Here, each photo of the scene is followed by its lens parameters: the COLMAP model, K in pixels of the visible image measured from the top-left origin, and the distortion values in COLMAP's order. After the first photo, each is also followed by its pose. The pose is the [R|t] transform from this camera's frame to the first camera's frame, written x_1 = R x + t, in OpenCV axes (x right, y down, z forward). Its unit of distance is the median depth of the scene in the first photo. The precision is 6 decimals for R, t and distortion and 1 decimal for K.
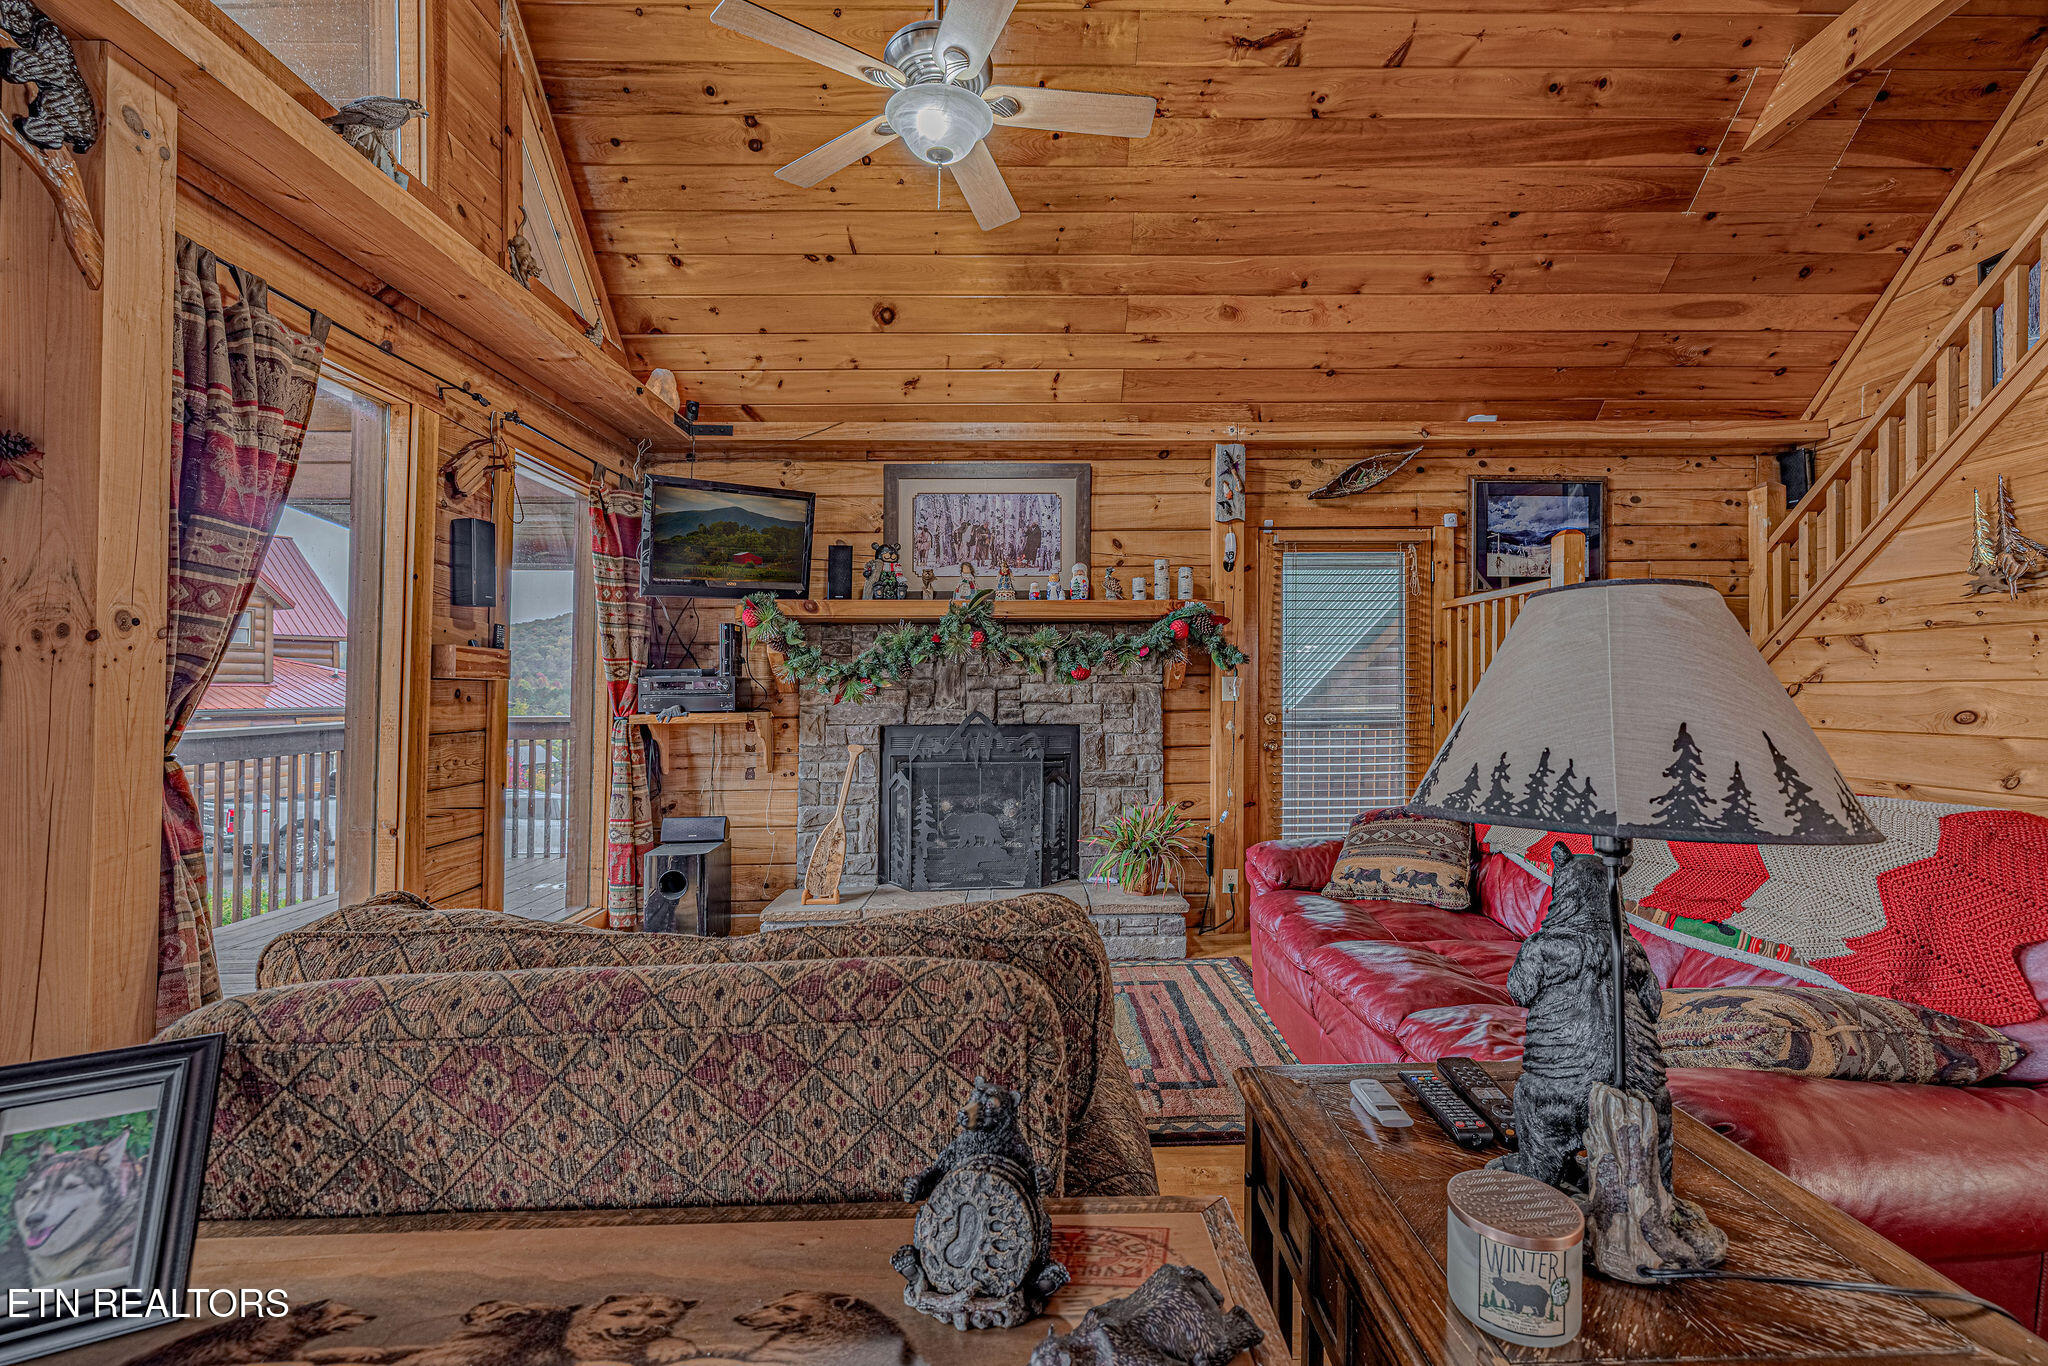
lens RADIAL K [[883.8, 0, 1048.5], [0, 883.8, 686.4], [0, 0, 1]] dist [0.001520, 0.000432]
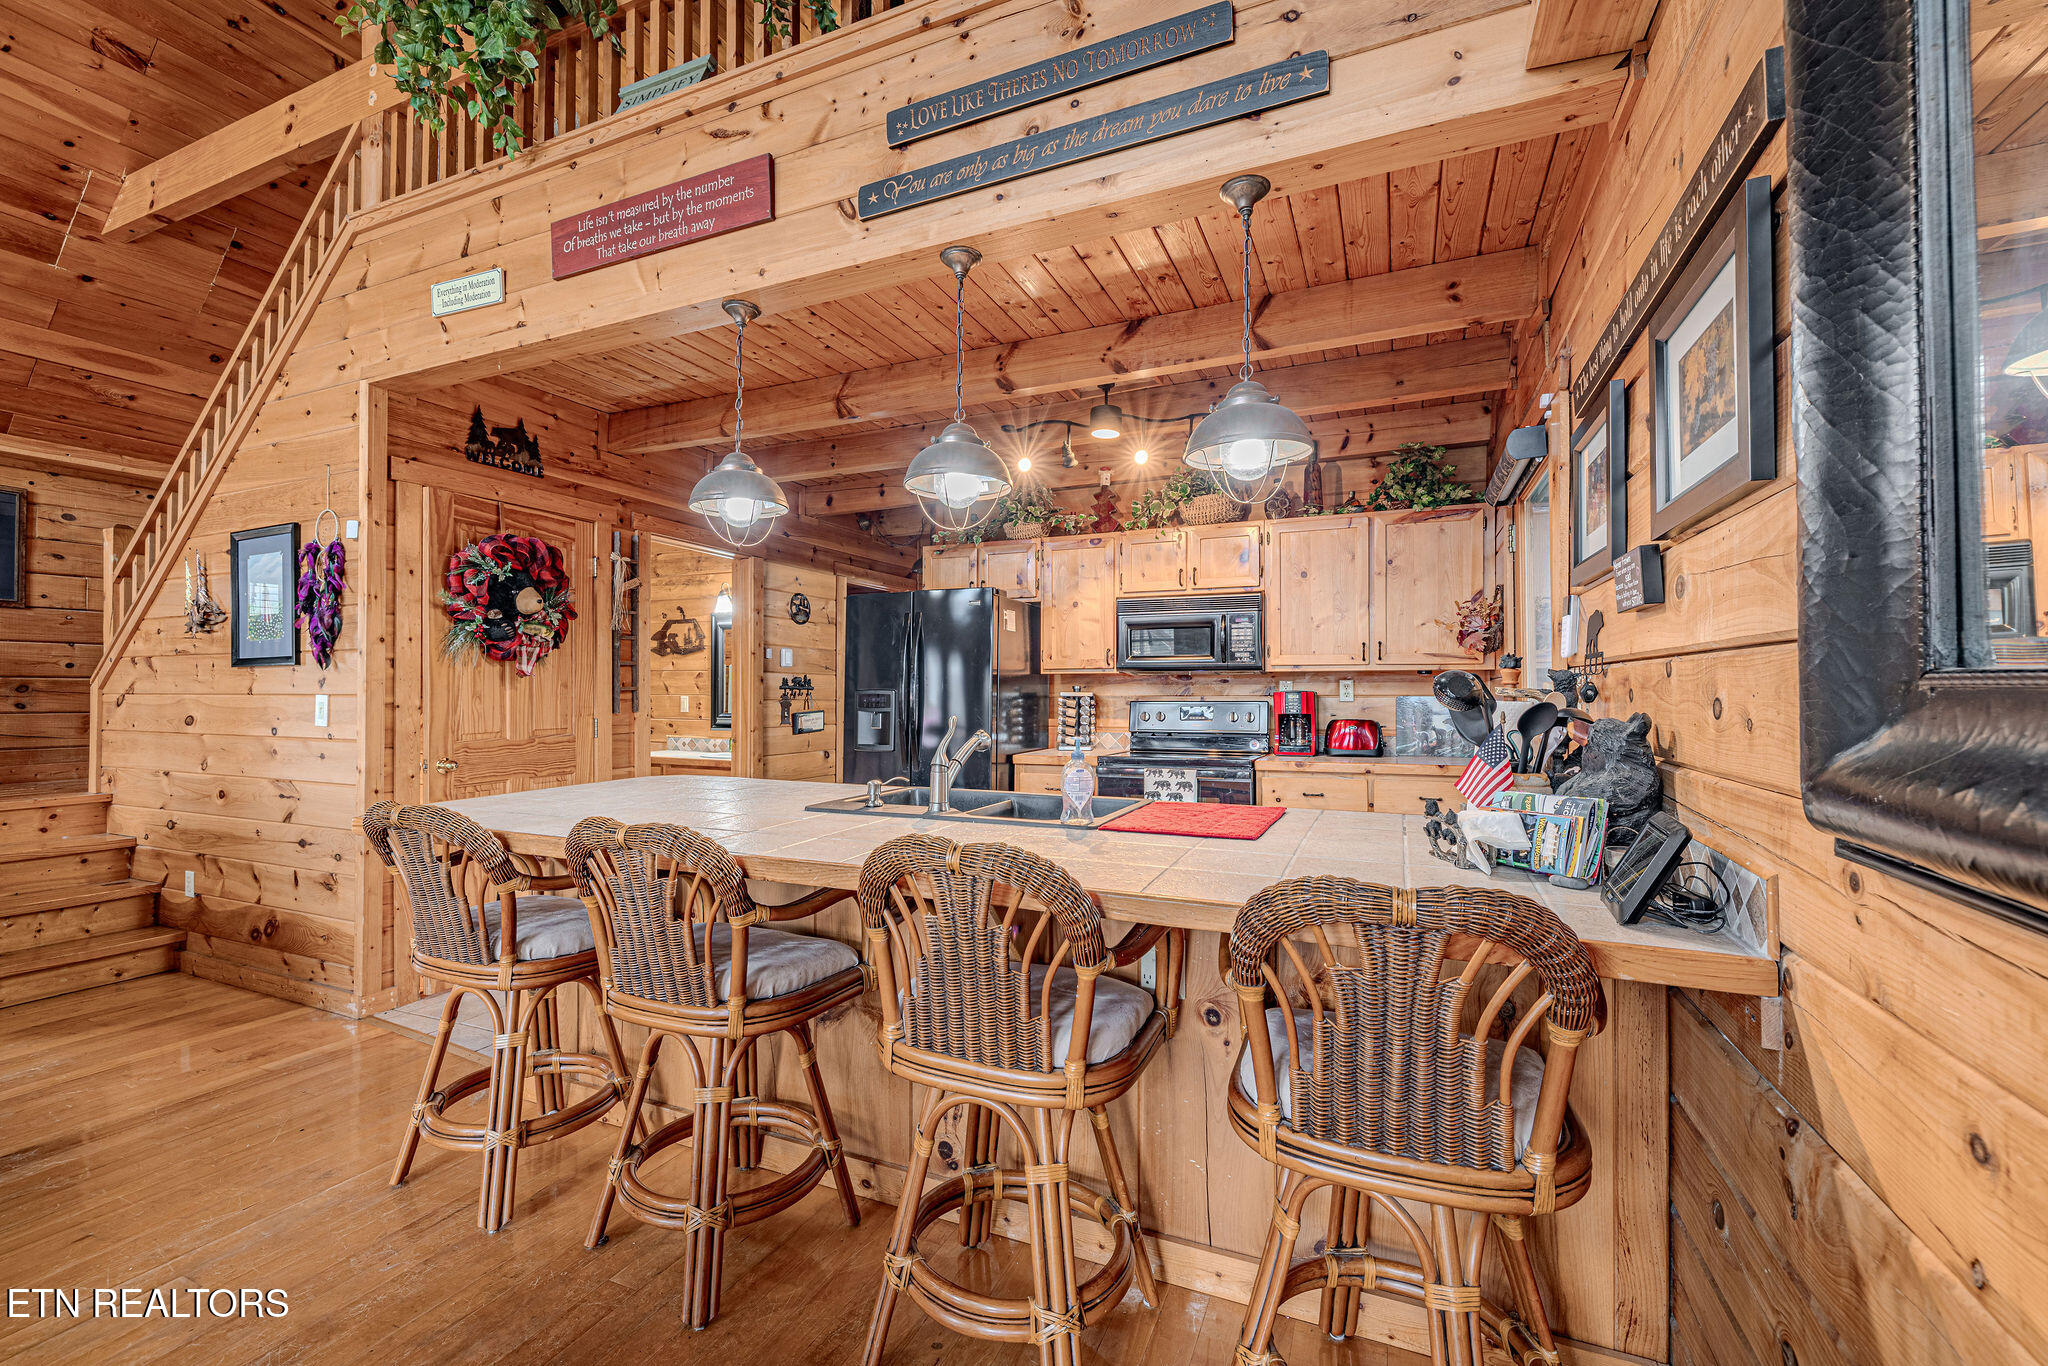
lens RADIAL K [[855.6, 0, 1031.9], [0, 855.6, 690.9], [0, 0, 1]] dist [0.002090, 0.000533]
pose [[0.430021, 0.007739, 0.902785, 0.246550], [-0.008493, 0.999954, -0.004527, -0.010459], [-0.902779, -0.005721, 0.430067, -0.490179]]
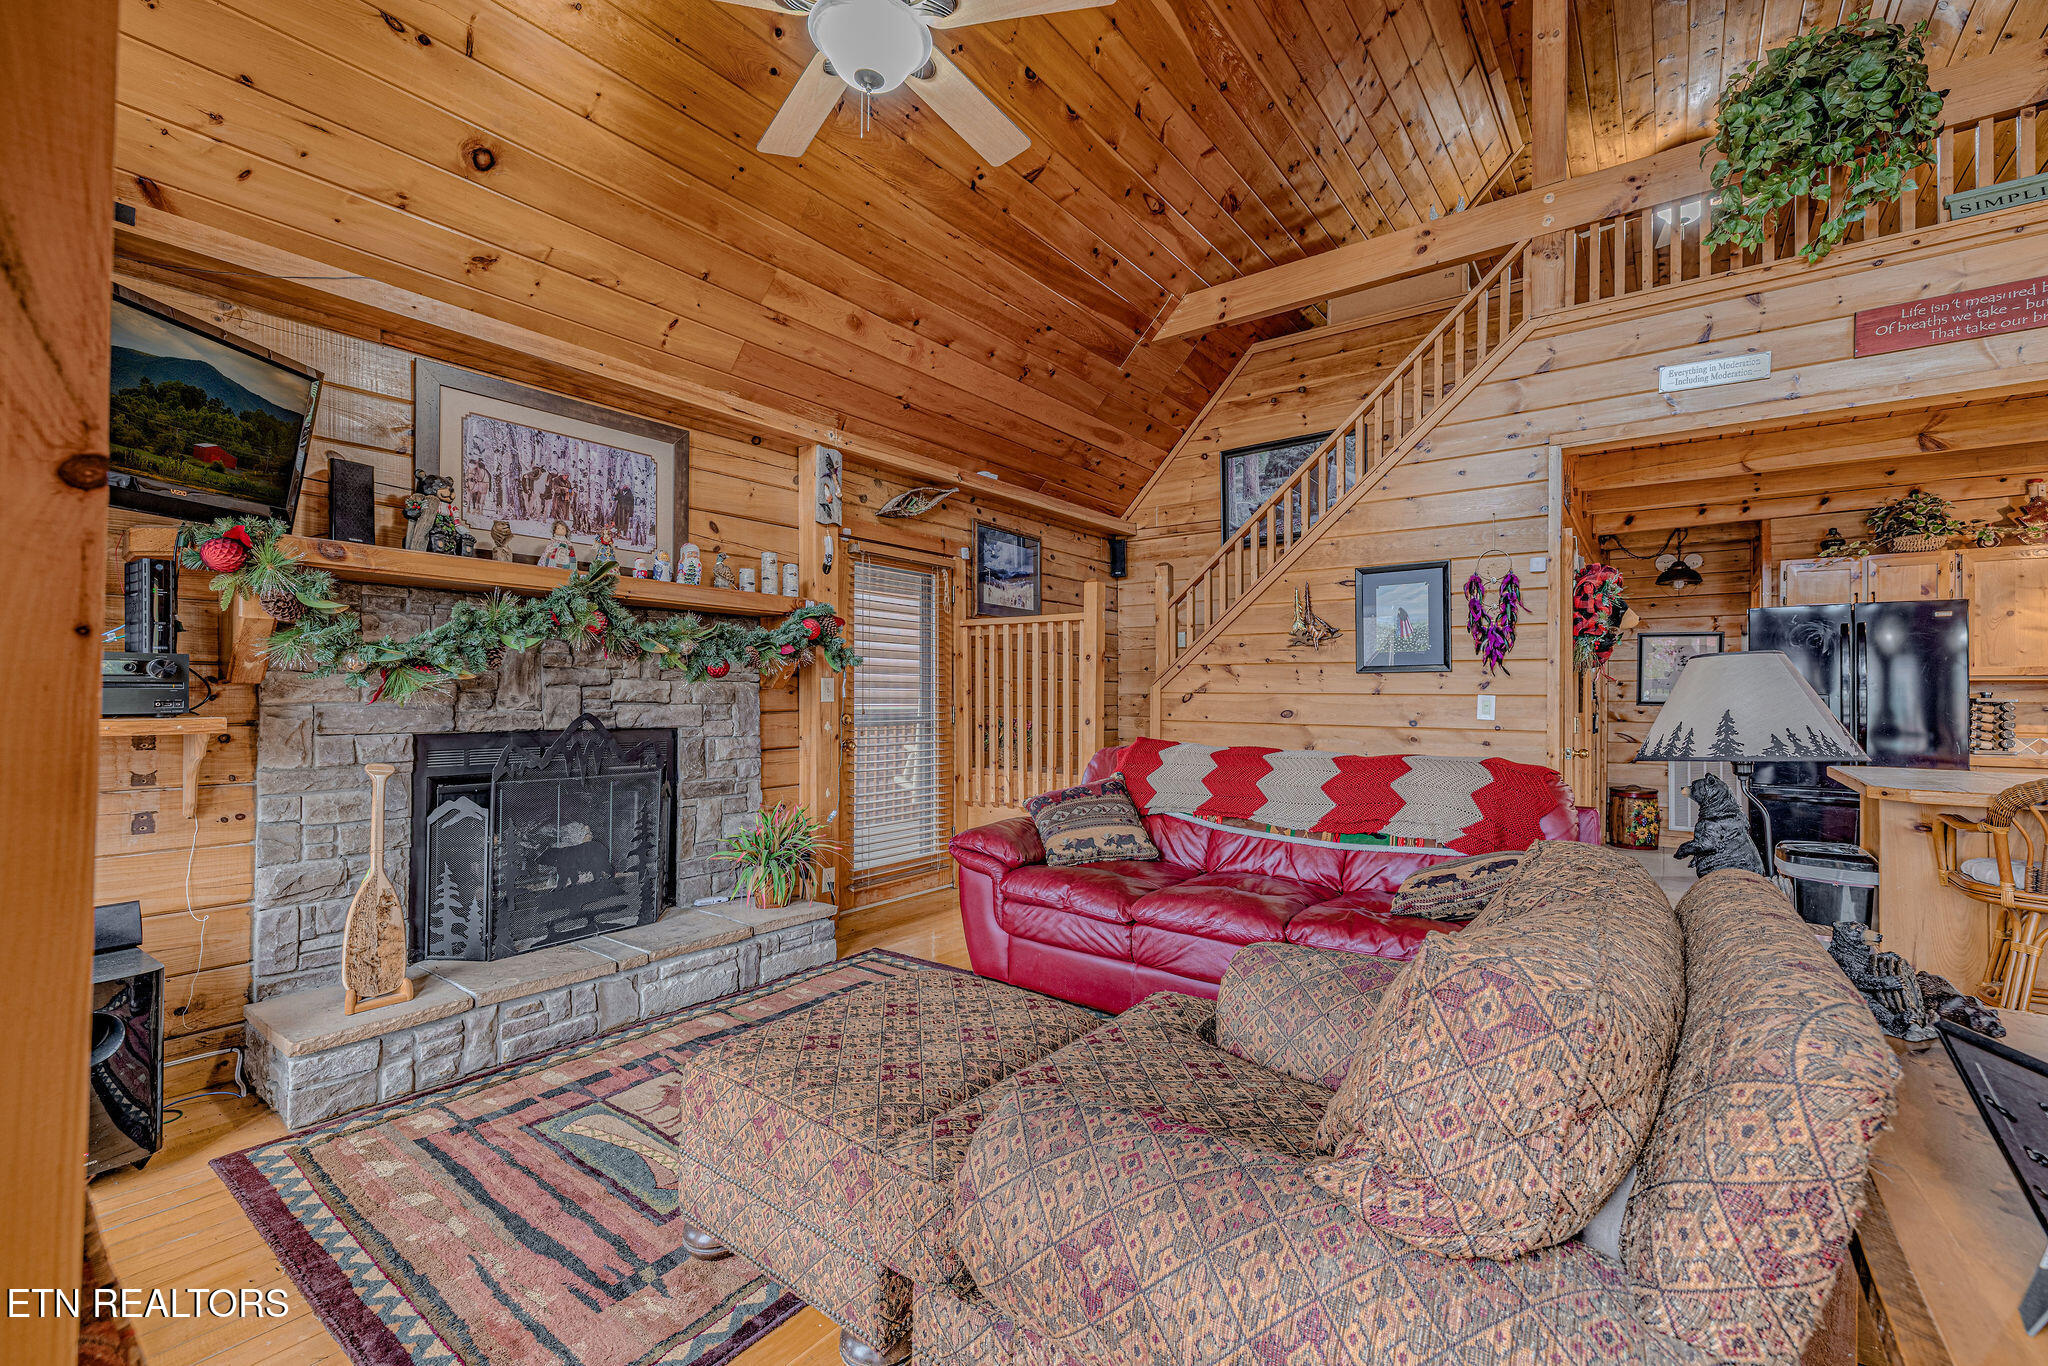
lens RADIAL K [[855.6, 0, 1031.9], [0, 855.6, 690.9], [0, 0, 1]] dist [0.002090, 0.000533]
pose [[0.627111, 0.016181, 0.778762, -0.410099], [-0.018540, 0.999811, -0.005845, 0.005249], [-0.778709, -0.010773, 0.627293, 0.202426]]
